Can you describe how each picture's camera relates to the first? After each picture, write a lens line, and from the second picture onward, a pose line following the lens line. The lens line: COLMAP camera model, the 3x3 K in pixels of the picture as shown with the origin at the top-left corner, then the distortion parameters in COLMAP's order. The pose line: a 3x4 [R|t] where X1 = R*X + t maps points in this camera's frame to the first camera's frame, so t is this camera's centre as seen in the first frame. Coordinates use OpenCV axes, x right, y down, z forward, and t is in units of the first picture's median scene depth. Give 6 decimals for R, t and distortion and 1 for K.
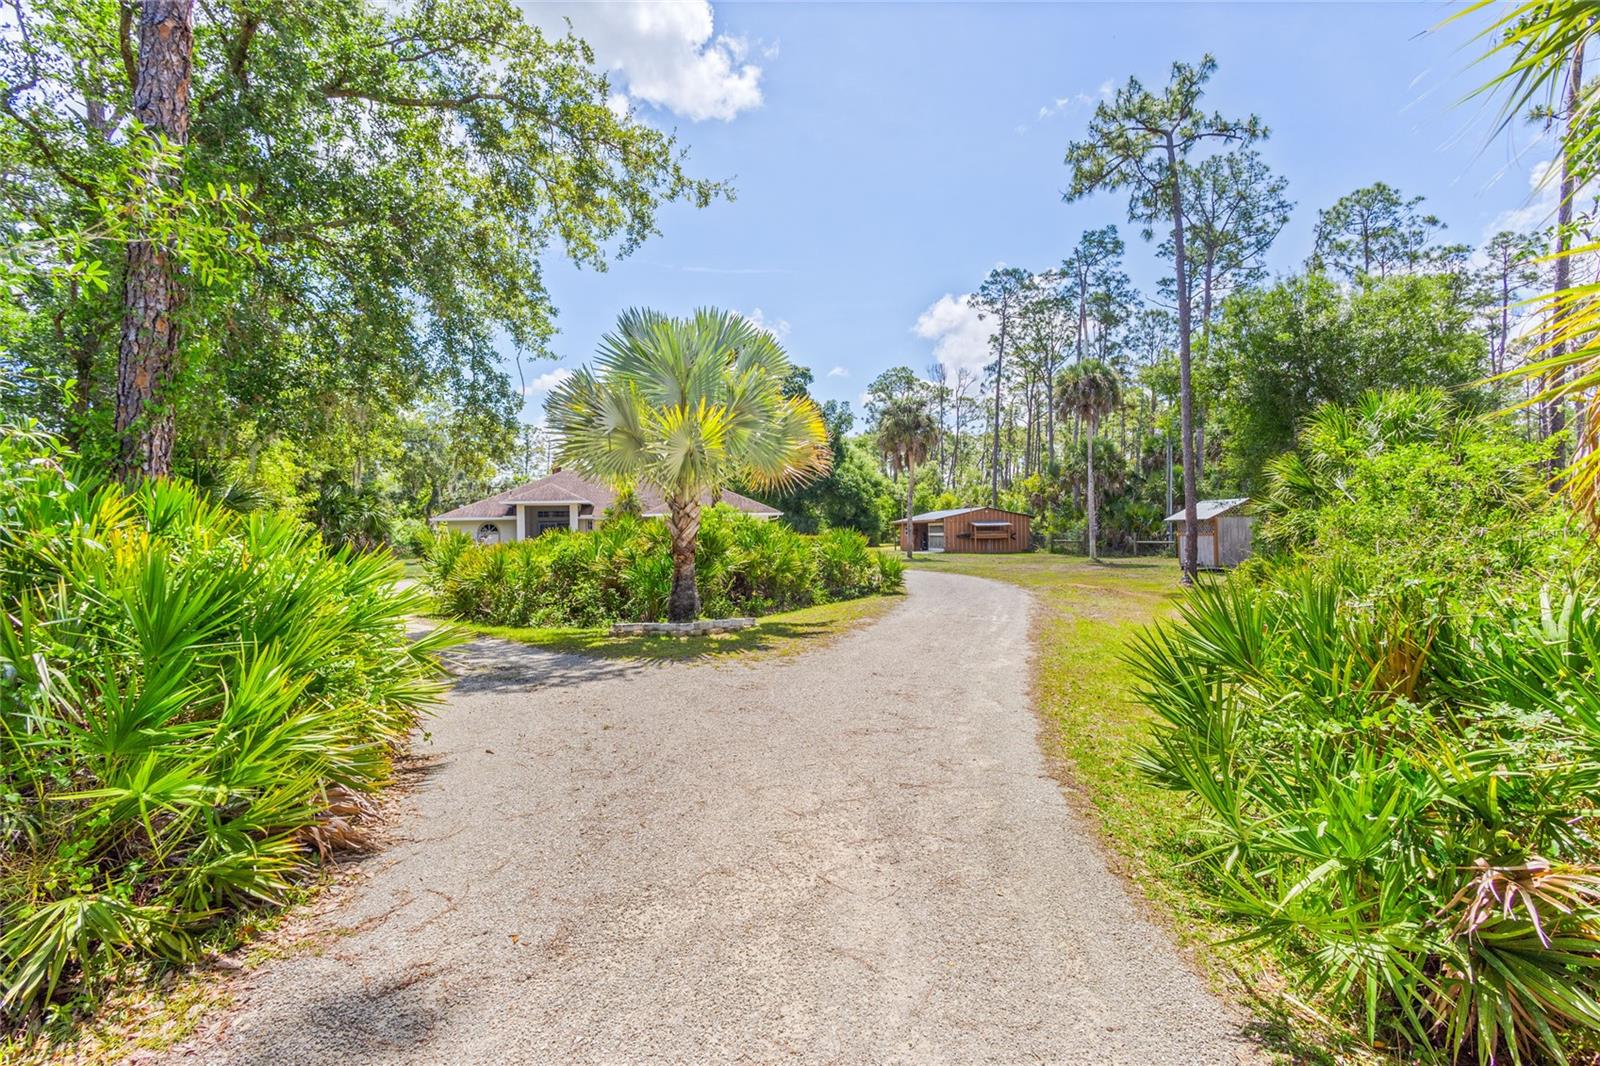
lens RADIAL K [[767.4, 0, 796.2], [0, 767.4, 532.8], [0, 0, 1]] dist [0.010437, -0.000349]
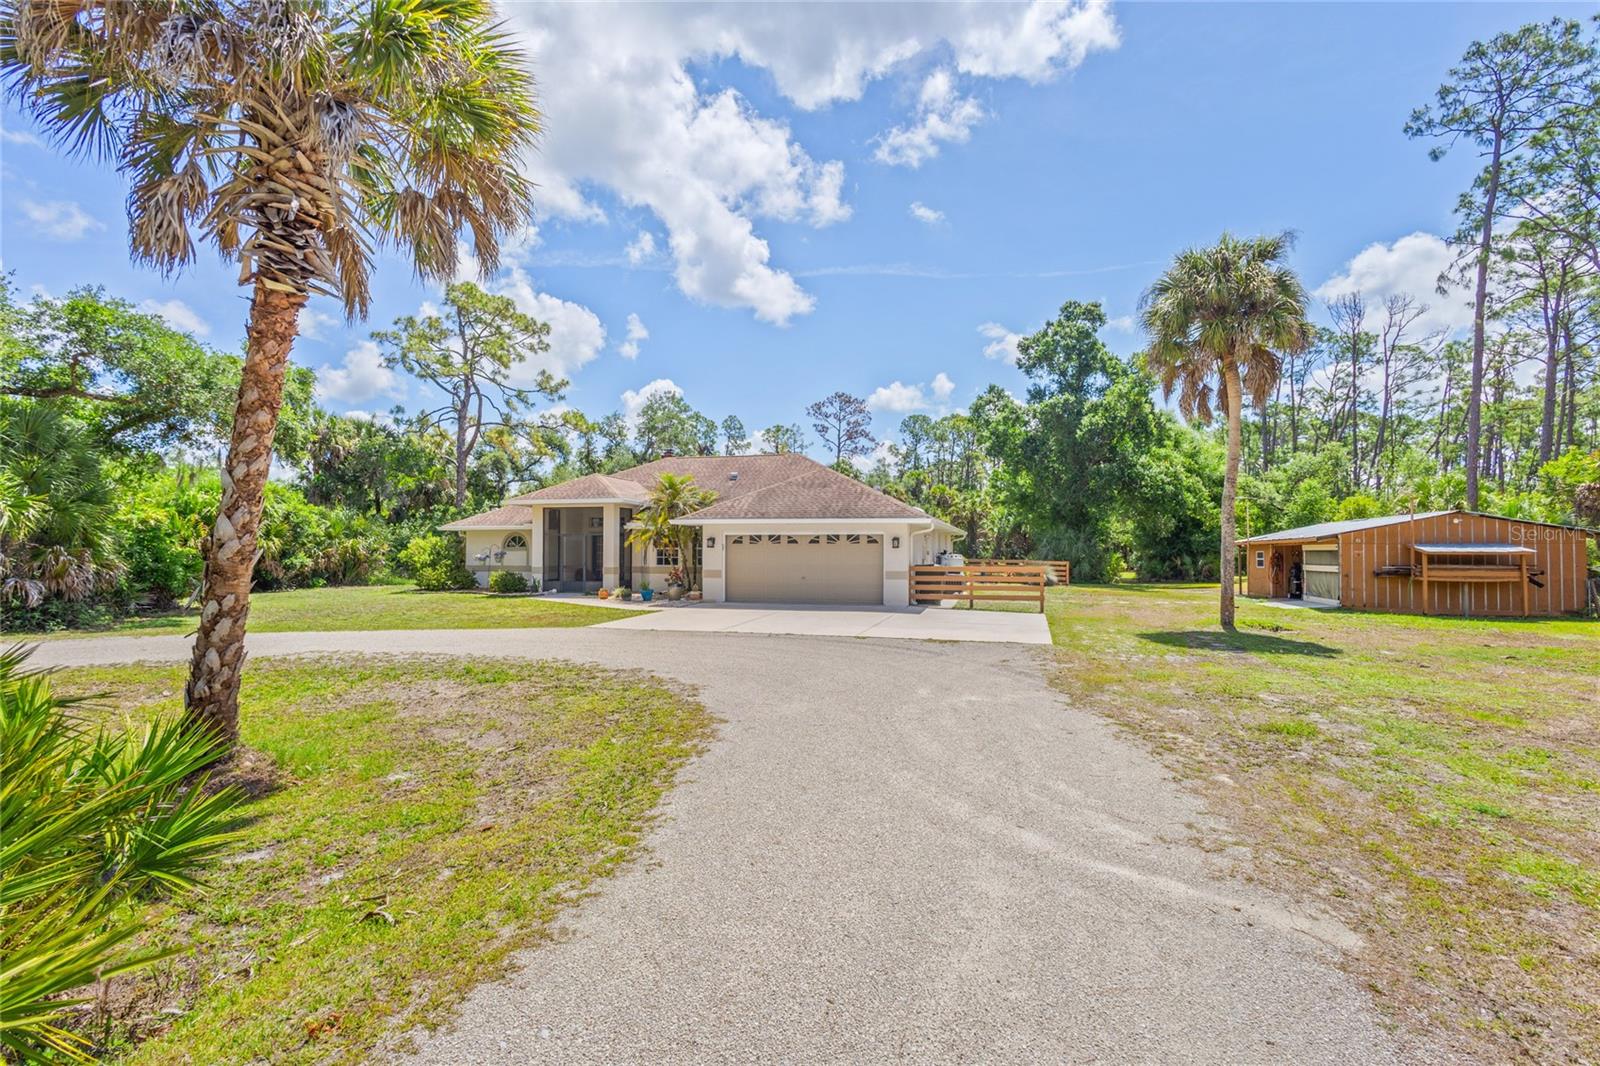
lens RADIAL K [[767.4, 0, 796.2], [0, 767.4, 532.8], [0, 0, 1]] dist [0.010437, -0.000349]
pose [[0.900837, 0.009343, -0.434056, 0.085505], [-0.019129, 0.999652, -0.018183, -0.004980], [0.433735, 0.024683, 0.900702, 0.376372]]
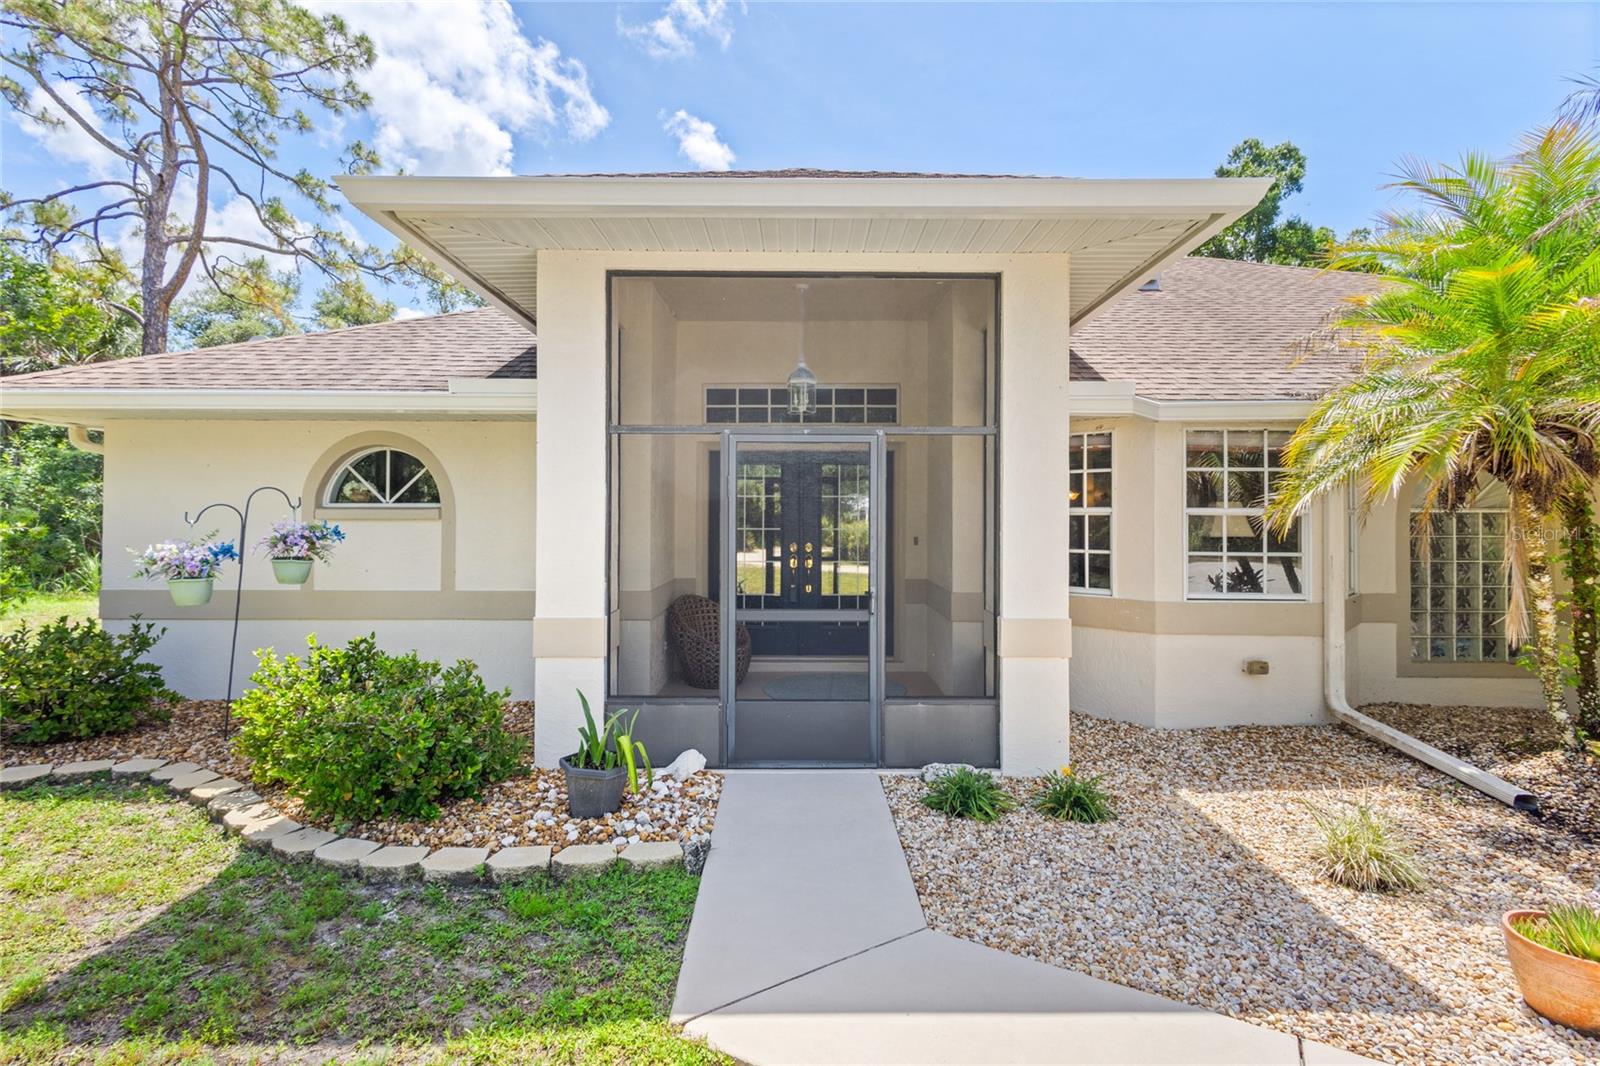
lens RADIAL K [[744.8, 0, 801.6], [0, 744.8, 505.8], [0, 0, 1]] dist [-0.000903, -0.000628]
pose [[0.985803, 0.019810, -0.166735, -0.225199], [-0.022015, 0.999693, -0.011384, -0.000865], [0.166458, 0.014893, 0.985936, 0.659187]]
